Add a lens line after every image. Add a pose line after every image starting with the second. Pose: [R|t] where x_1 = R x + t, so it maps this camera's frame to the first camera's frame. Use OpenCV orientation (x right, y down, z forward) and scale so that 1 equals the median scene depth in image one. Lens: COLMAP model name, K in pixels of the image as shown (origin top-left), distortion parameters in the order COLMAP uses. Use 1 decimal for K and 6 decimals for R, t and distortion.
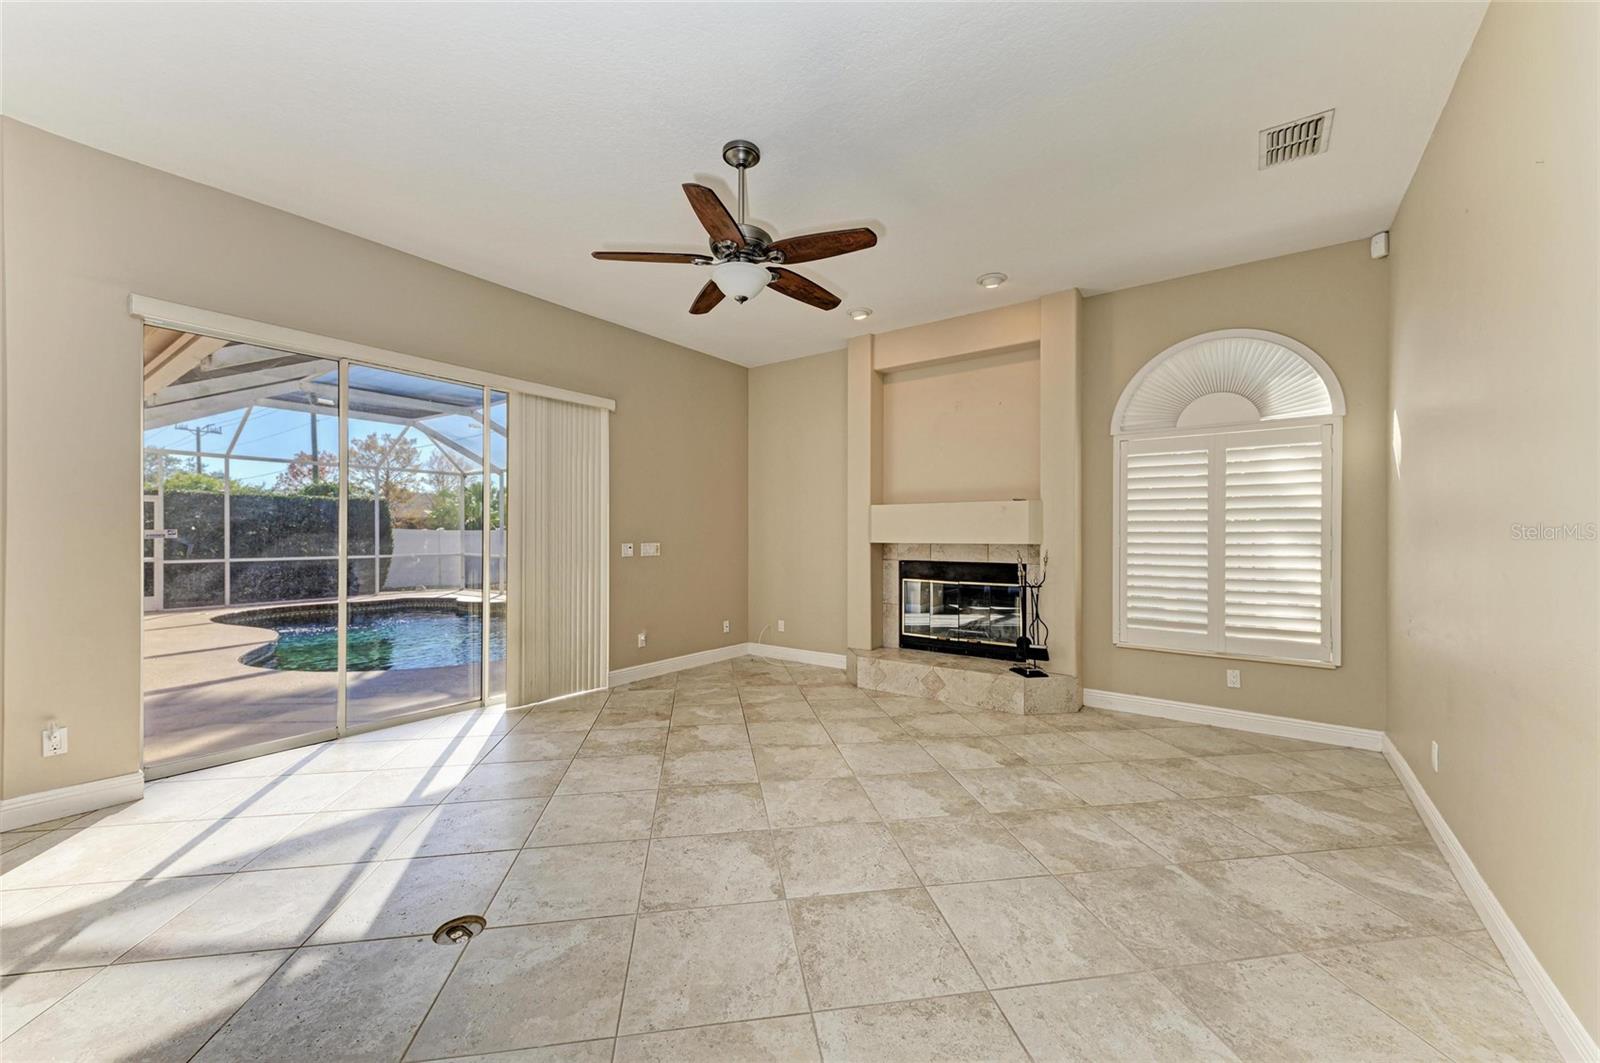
lens RADIAL K [[612.9, 0, 800.0], [0, 612.9, 531.5], [0, 0, 1]] dist [0.007471, -0.000218]
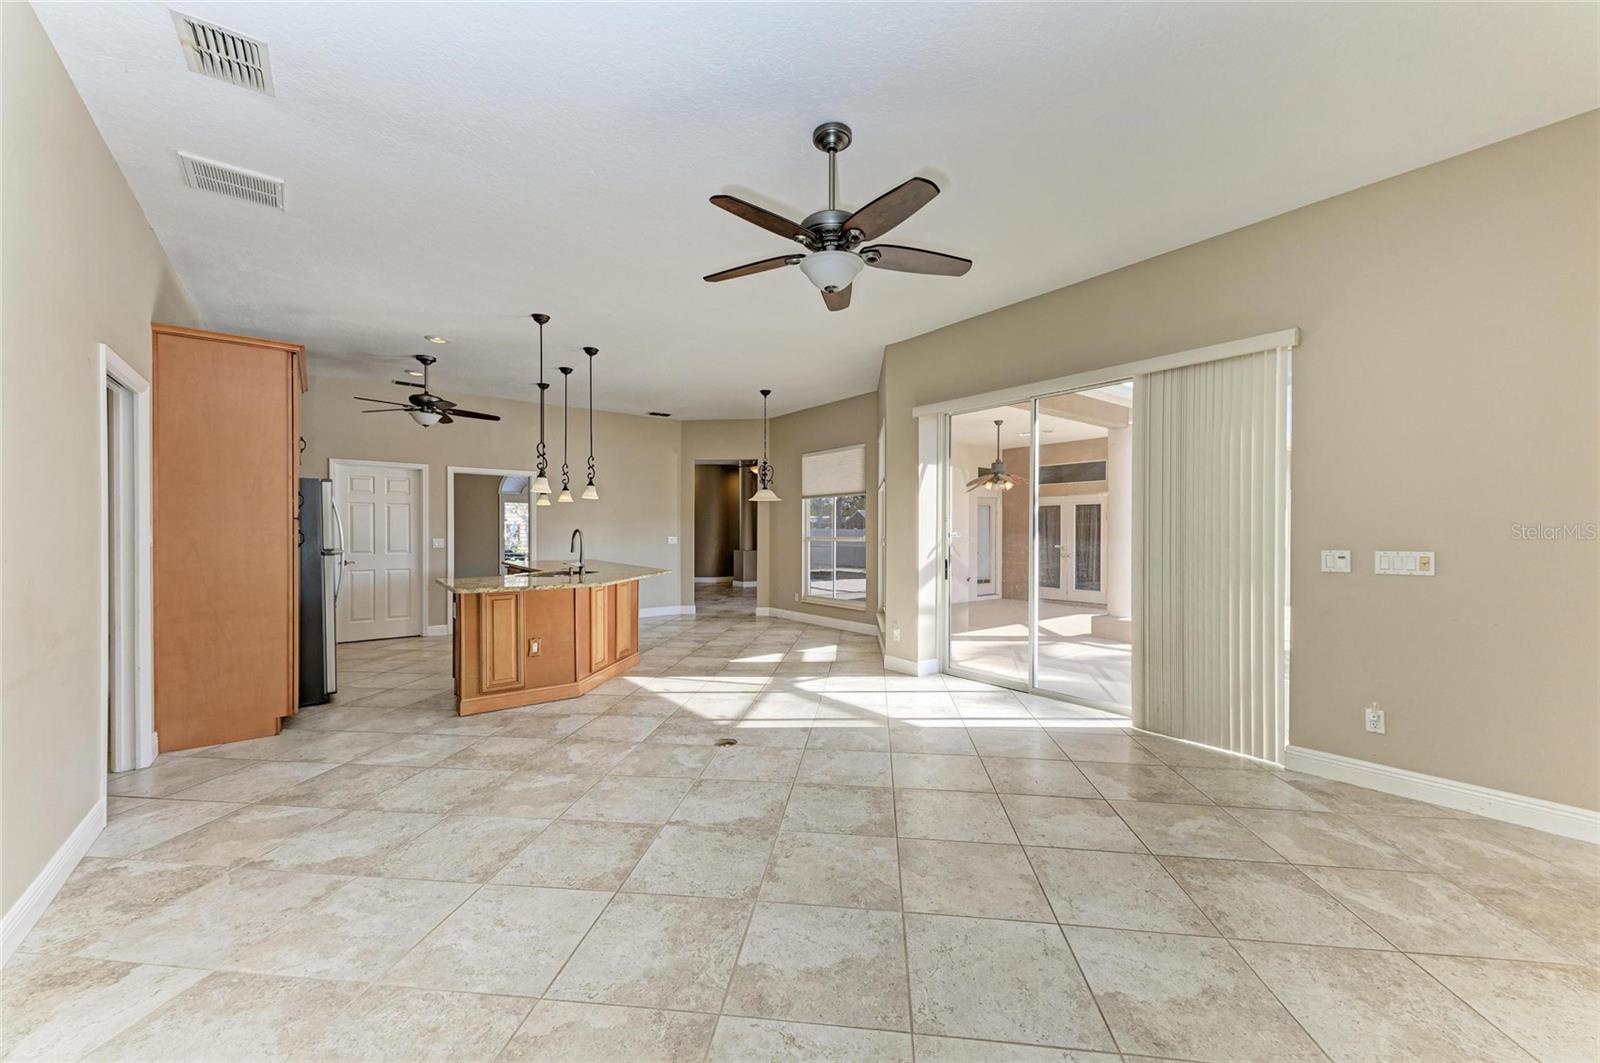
lens RADIAL K [[612.9, 0, 800.0], [0, 612.9, 531.5], [0, 0, 1]] dist [0.007471, -0.000218]
pose [[-0.274281, -0.004323, -0.961640, 0.624298], [0.001970, 0.999985, -0.005058, 0.004062], [0.961647, -0.003282, -0.274269, 0.905910]]
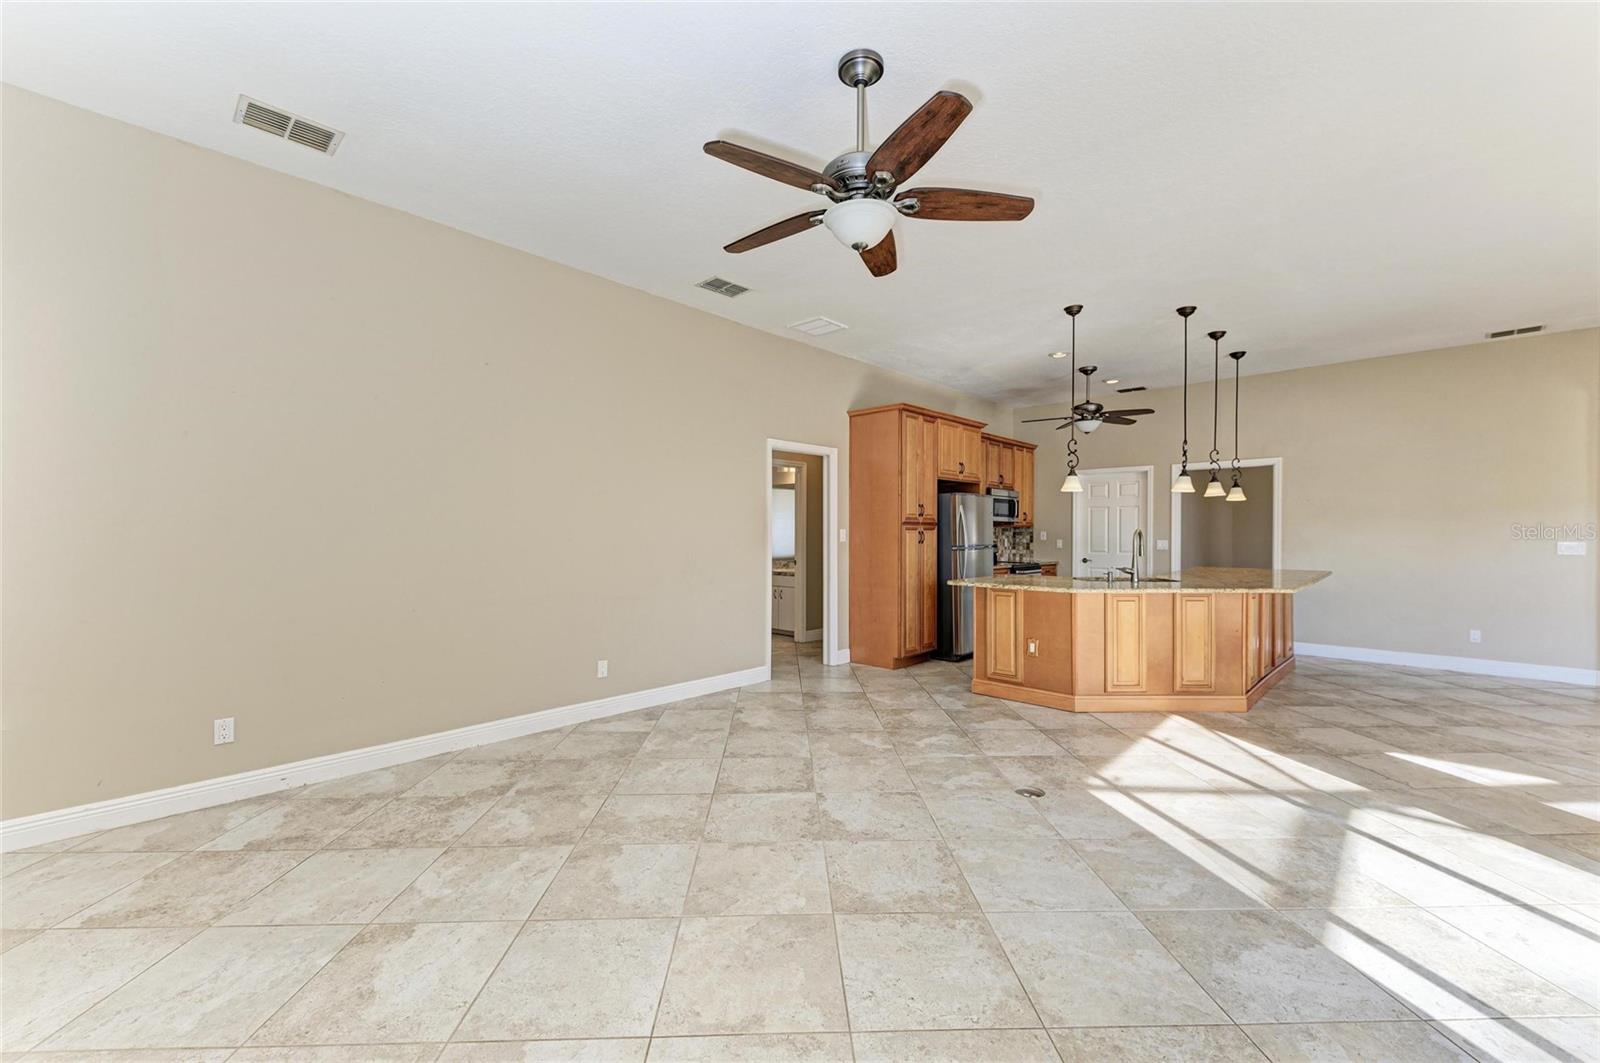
lens RADIAL K [[640.3, 0, 801.8], [0, 640.3, 531.7], [0, 0, 1]] dist [0.023326, -0.007891]
pose [[-0.992417, -0.005184, 0.122806, -0.094203], [-0.005882, 0.999969, -0.005326, 0.005070], [-0.122775, -0.006008, -0.992416, 1.388430]]
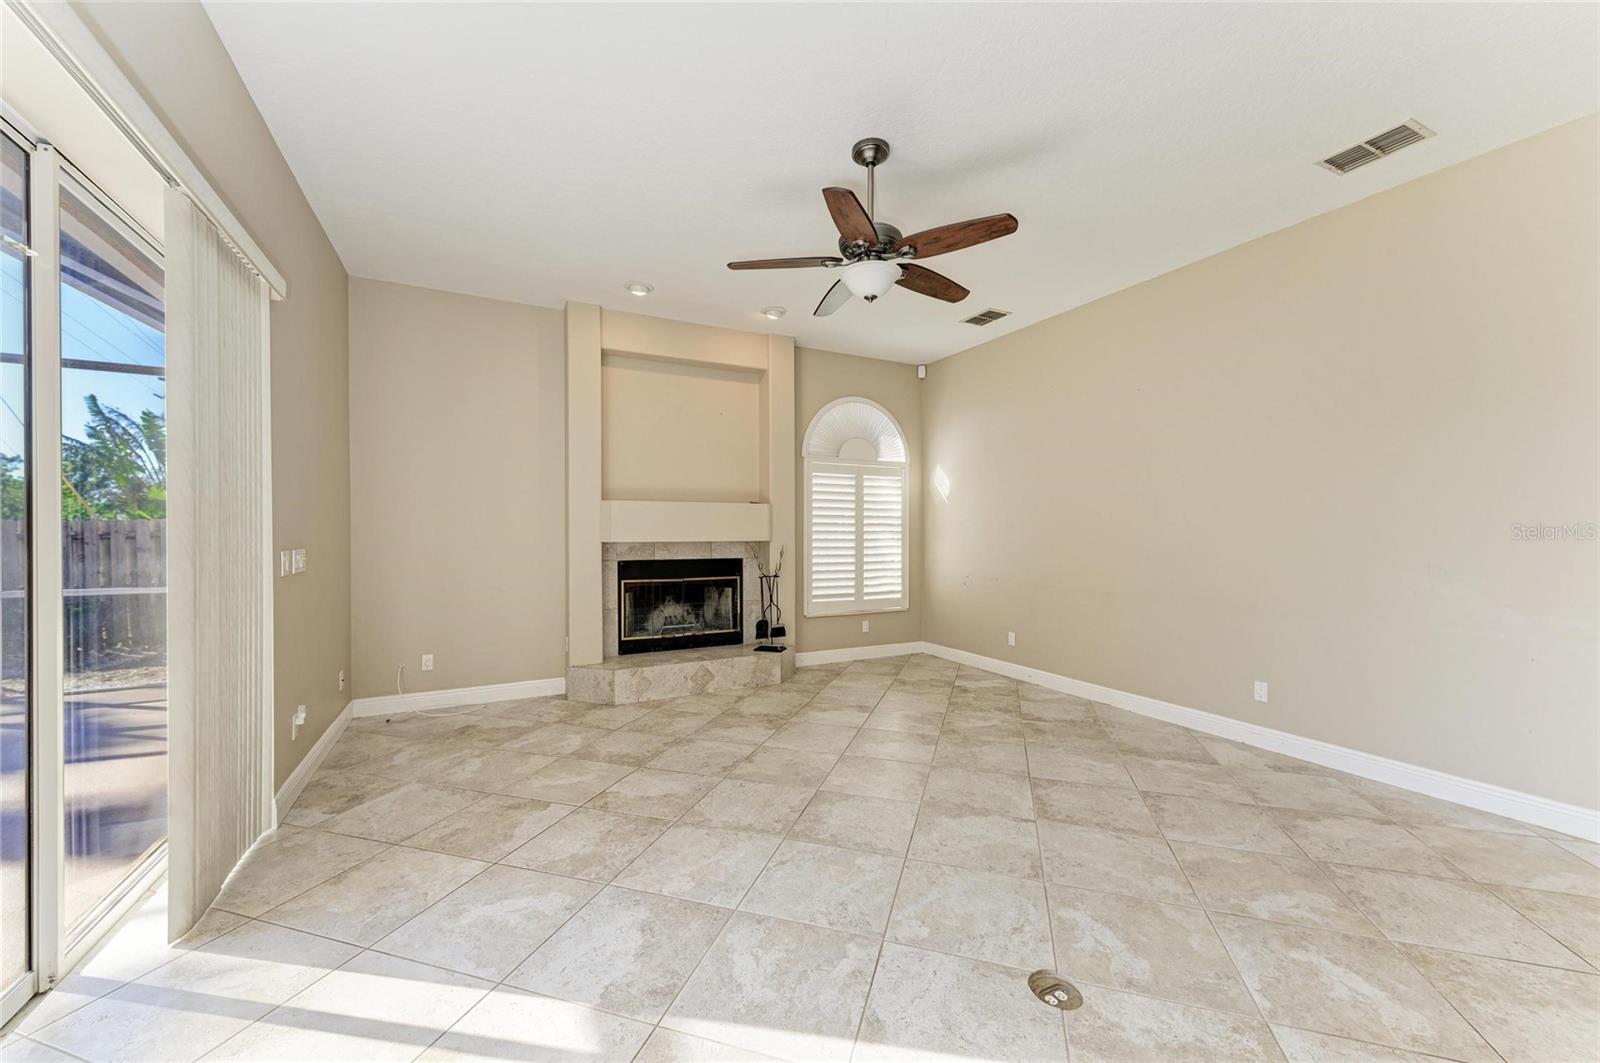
lens RADIAL K [[612.9, 0, 800.0], [0, 612.9, 531.5], [0, 0, 1]] dist [0.007471, -0.000218]
pose [[0.448962, 0.000426, 0.893551, -0.774354], [-0.003475, 0.999993, 0.001270, 0.001221], [-0.893544, -0.003676, 0.448960, 0.487945]]
